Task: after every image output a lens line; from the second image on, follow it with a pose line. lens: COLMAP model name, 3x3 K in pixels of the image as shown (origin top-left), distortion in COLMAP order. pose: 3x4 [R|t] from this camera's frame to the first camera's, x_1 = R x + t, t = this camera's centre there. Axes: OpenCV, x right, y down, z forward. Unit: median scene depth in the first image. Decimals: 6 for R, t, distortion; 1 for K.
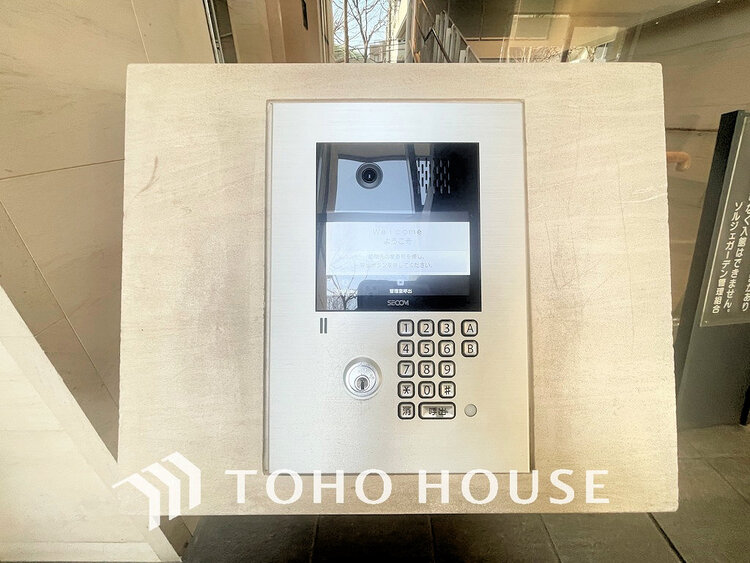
lens RADIAL K [[302.9, 0, 375.0], [0, 302.9, 281.5], [0, 0, 1]] dist [-0.001349, -0.000215]
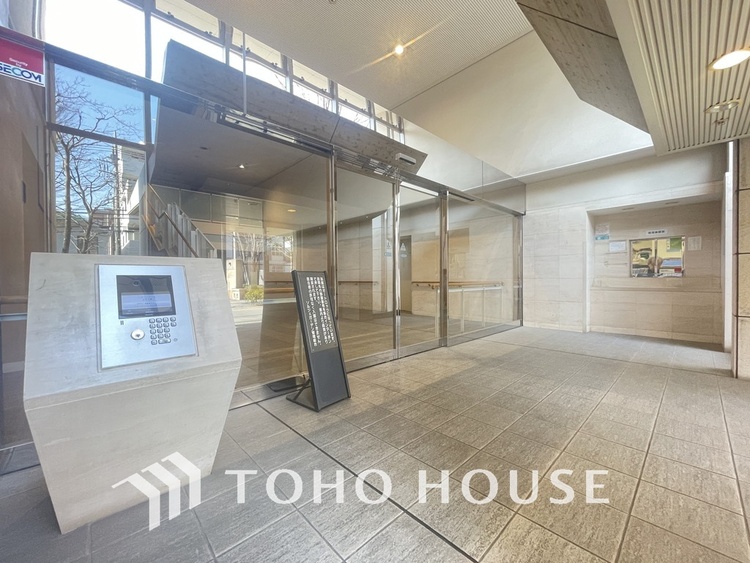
lens RADIAL K [[302.9, 0, 375.0], [0, 302.9, 281.5], [0, 0, 1]] dist [-0.001349, -0.000215]
pose [[0.734437, -0.008948, 0.678618, -0.132178], [0.321558, 0.885143, -0.336336, 0.616154], [-0.597664, 0.465233, 0.652960, -1.072370]]
